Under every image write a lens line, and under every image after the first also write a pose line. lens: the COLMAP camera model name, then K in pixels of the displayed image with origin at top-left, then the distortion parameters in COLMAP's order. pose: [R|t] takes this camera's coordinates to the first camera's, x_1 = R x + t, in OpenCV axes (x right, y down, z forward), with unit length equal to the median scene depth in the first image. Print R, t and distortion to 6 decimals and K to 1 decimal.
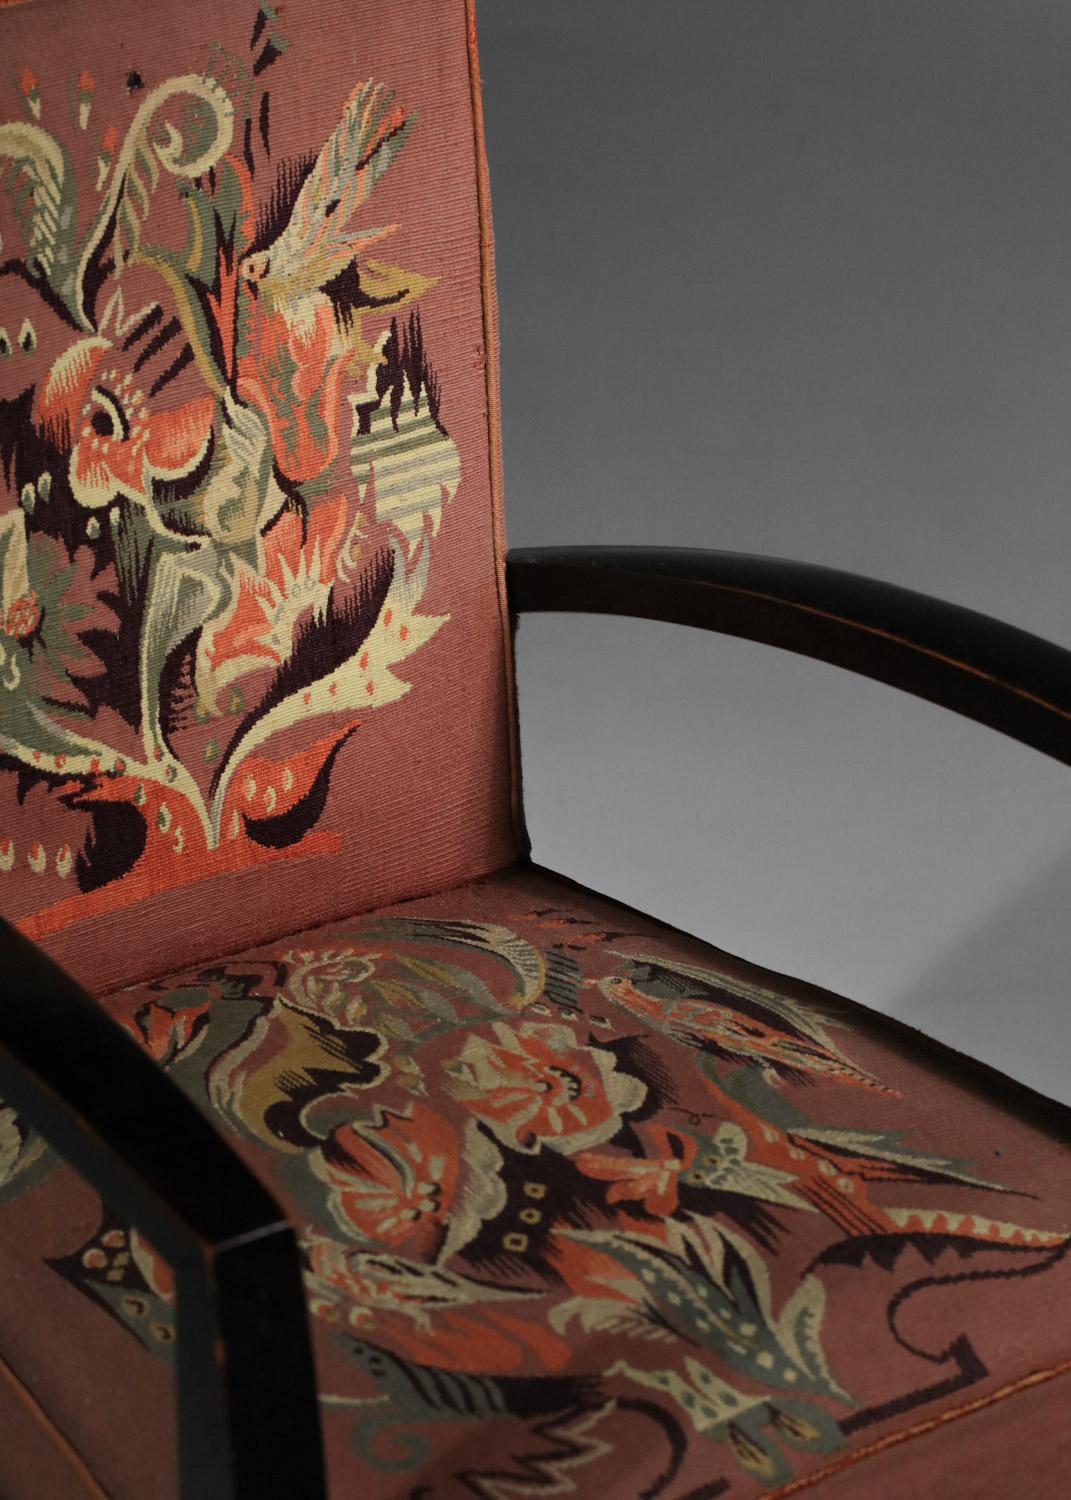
lens RADIAL K [[4600.7, 0, 535.5], [0, 4600.7, 750.0], [0, 0, 1]] dist [-0.125513, 1.113426]
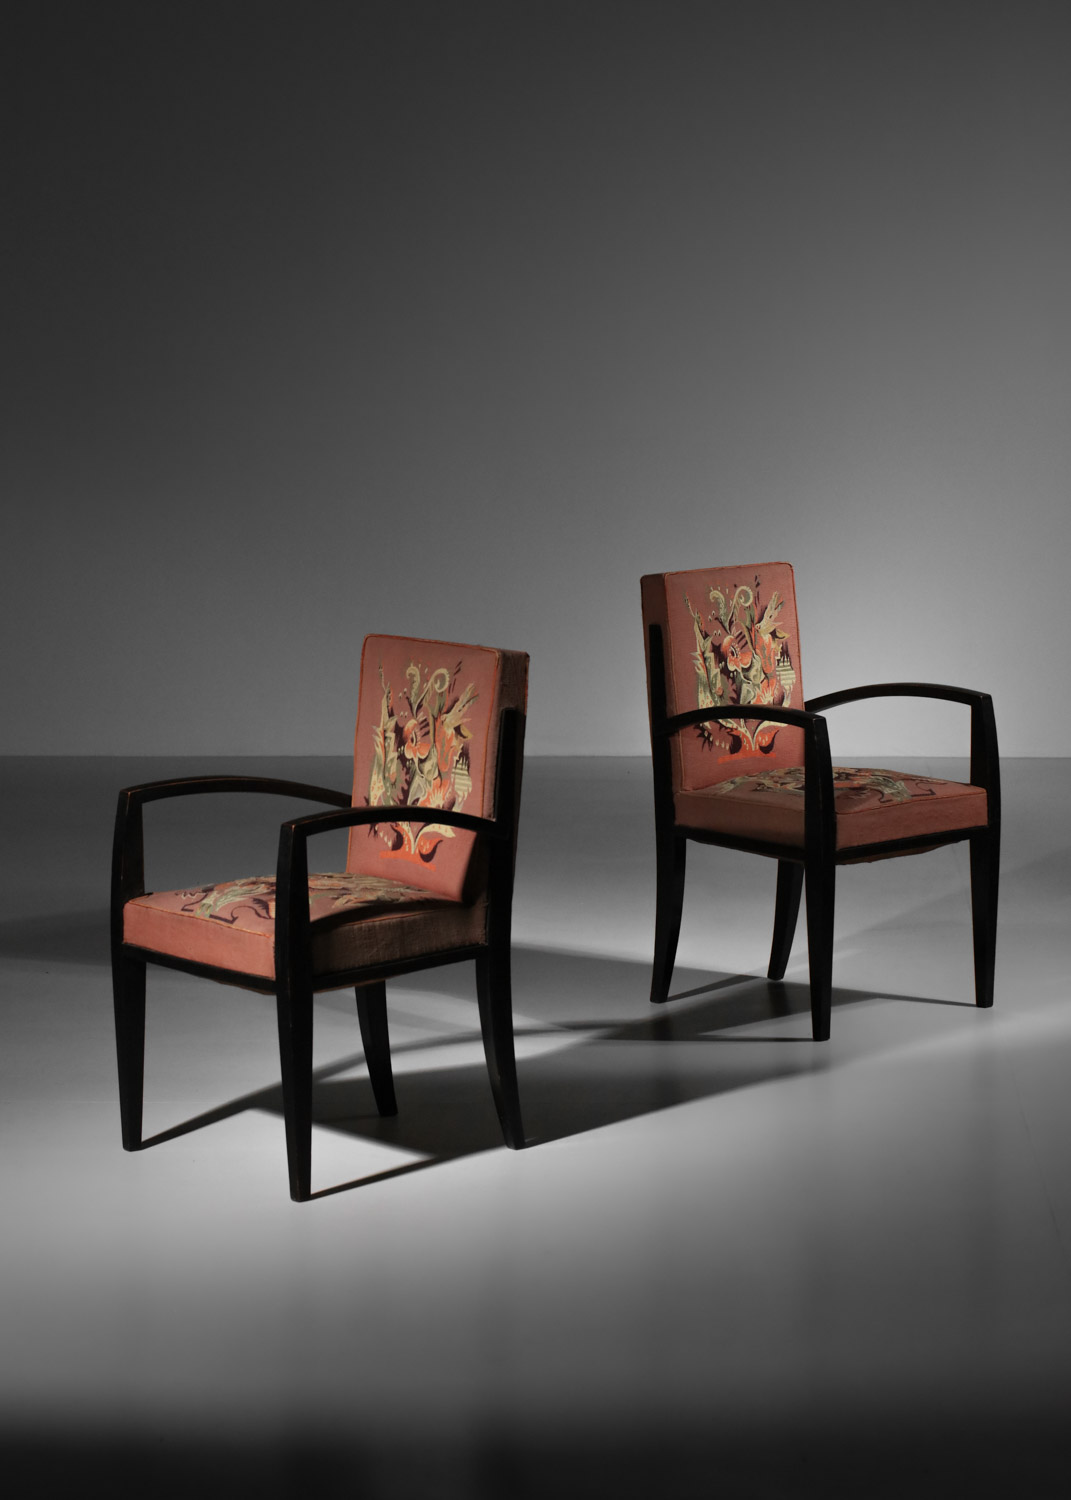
lens RADIAL K [[4600.7, 0, 535.5], [0, 4600.7, 750.0], [0, 0, 1]] dist [-0.125513, 1.113426]
pose [[0.992516, -0.033446, 0.117446, -0.877427], [0.071680, 0.938205, -0.338574, 1.660340], [-0.098864, 0.344459, 0.933581, -3.496617]]
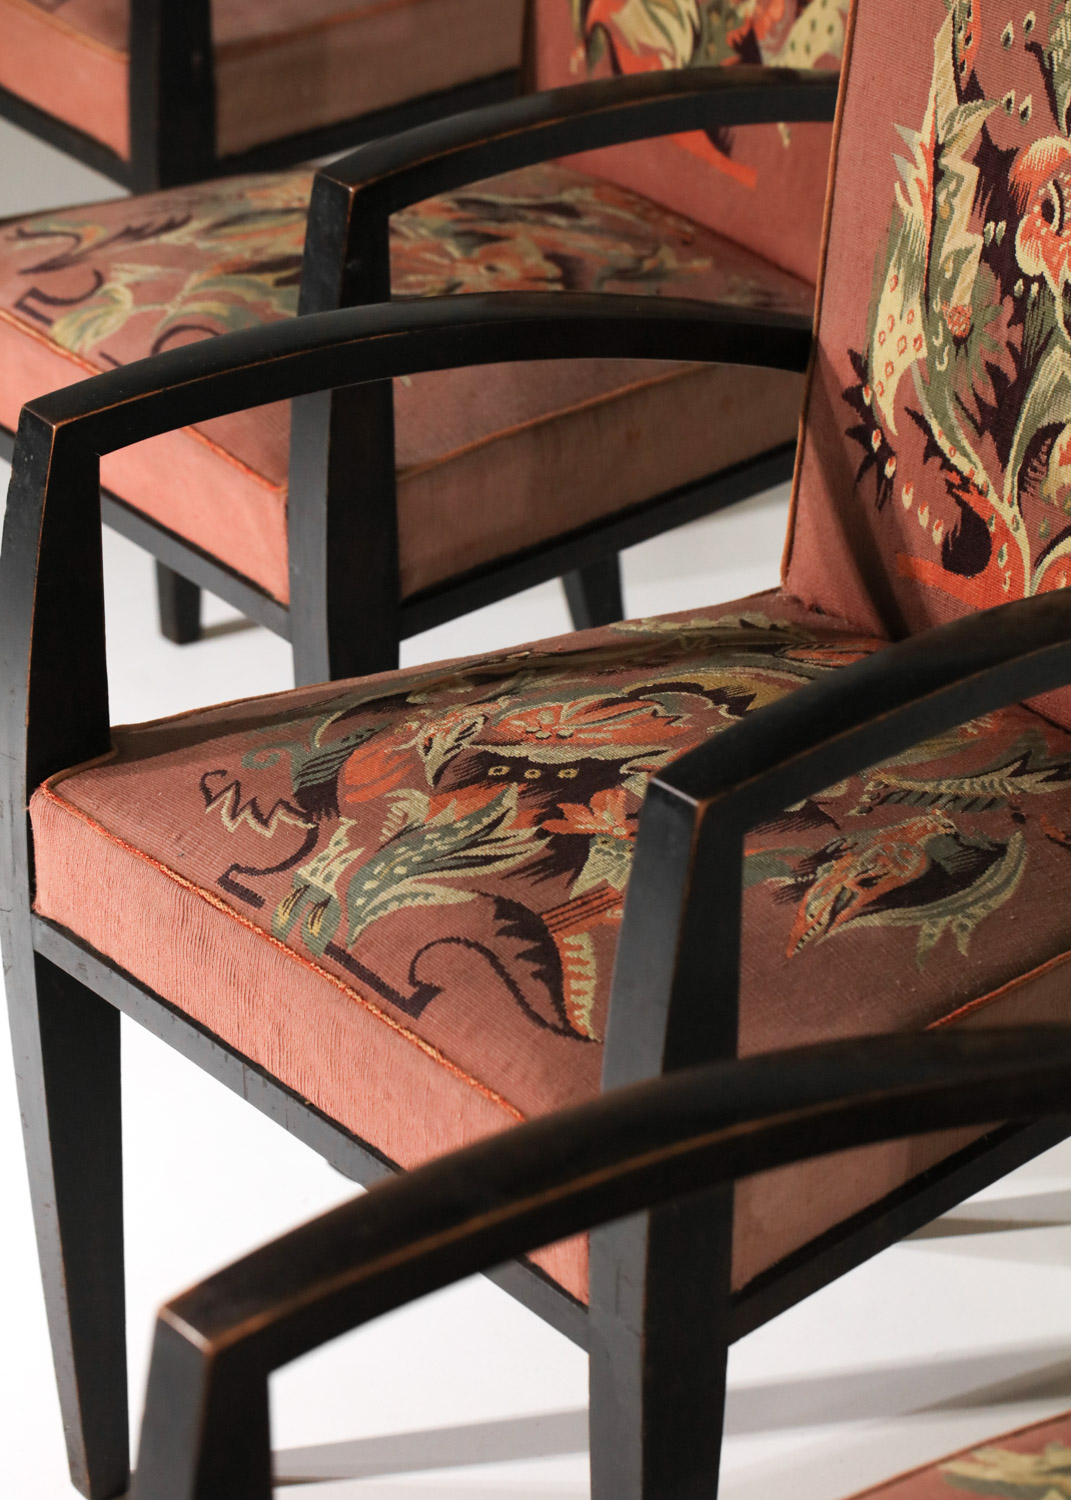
lens RADIAL K [[4866.2, 0, 535.5], [0, 4866.2, 750.0], [0, 0, 1]] dist [-0.105754, 3.700257]
pose [[0.020705, 0.445903, -0.894842, 1.093883], [-0.472053, 0.793346, 0.384405, -0.382001], [0.881327, 0.414454, 0.226916, 0.652619]]
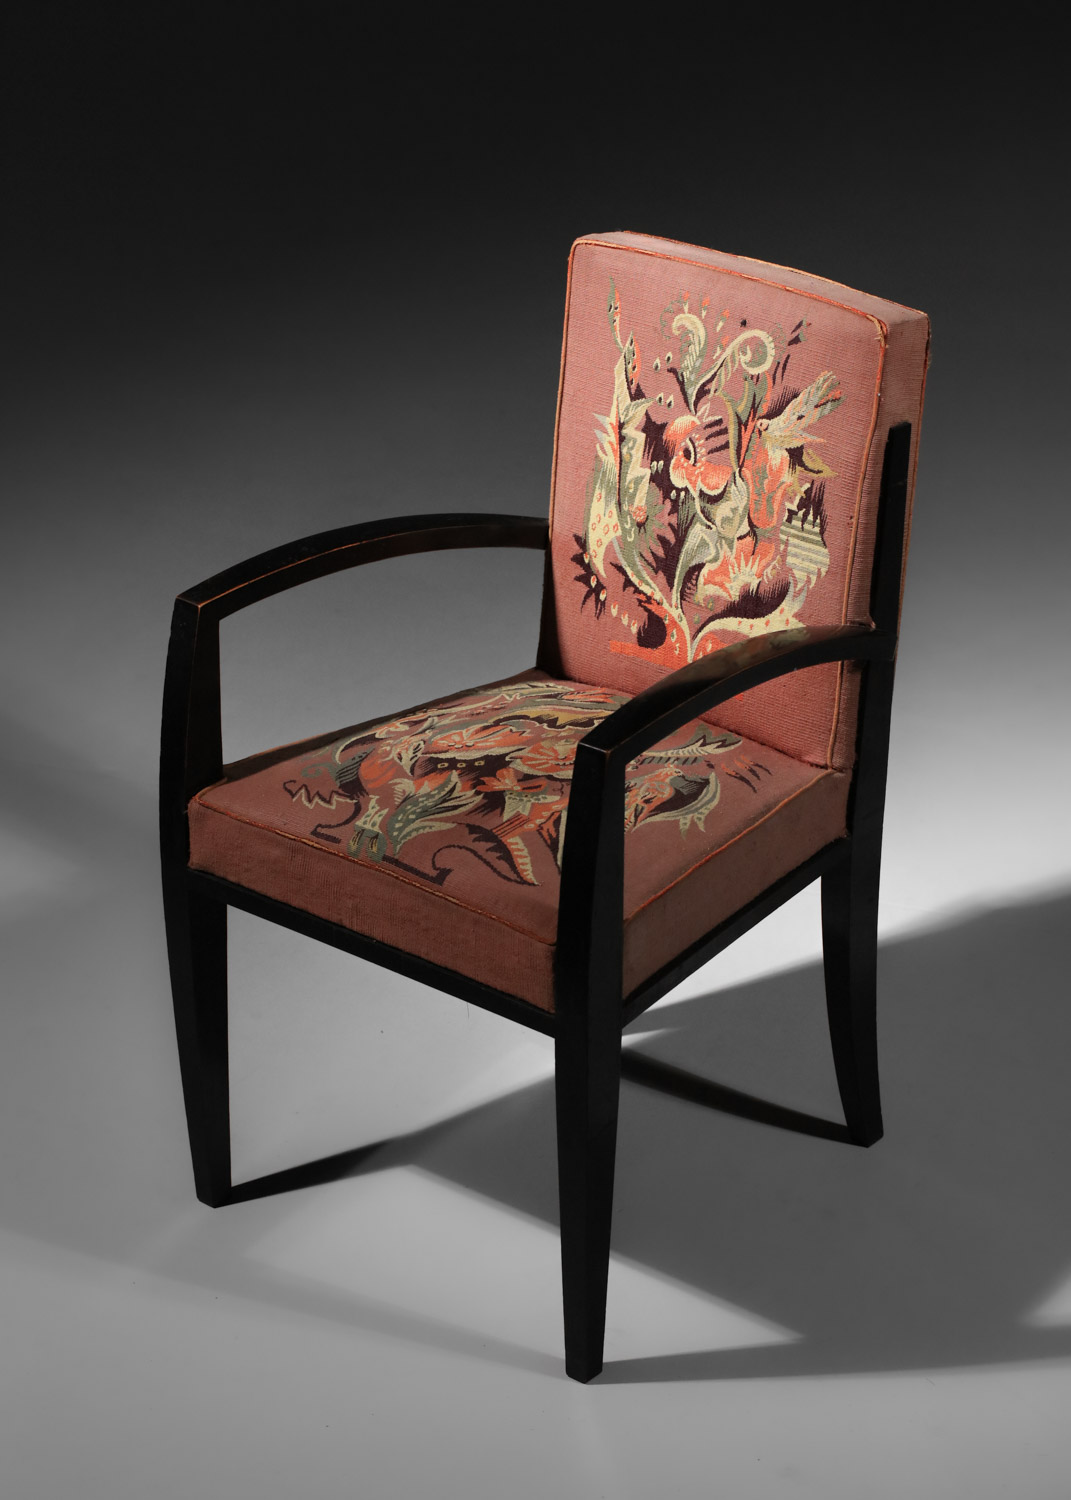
lens RADIAL K [[4600.7, 0, 535.5], [0, 4600.7, 750.0], [0, 0, 1]] dist [-0.125513, 1.113426]
pose [[0.221179, 0.398505, -0.890098, 1.986799], [-0.456975, 0.848650, 0.266395, -0.521268], [0.861541, 0.347832, 0.369811, 0.137130]]
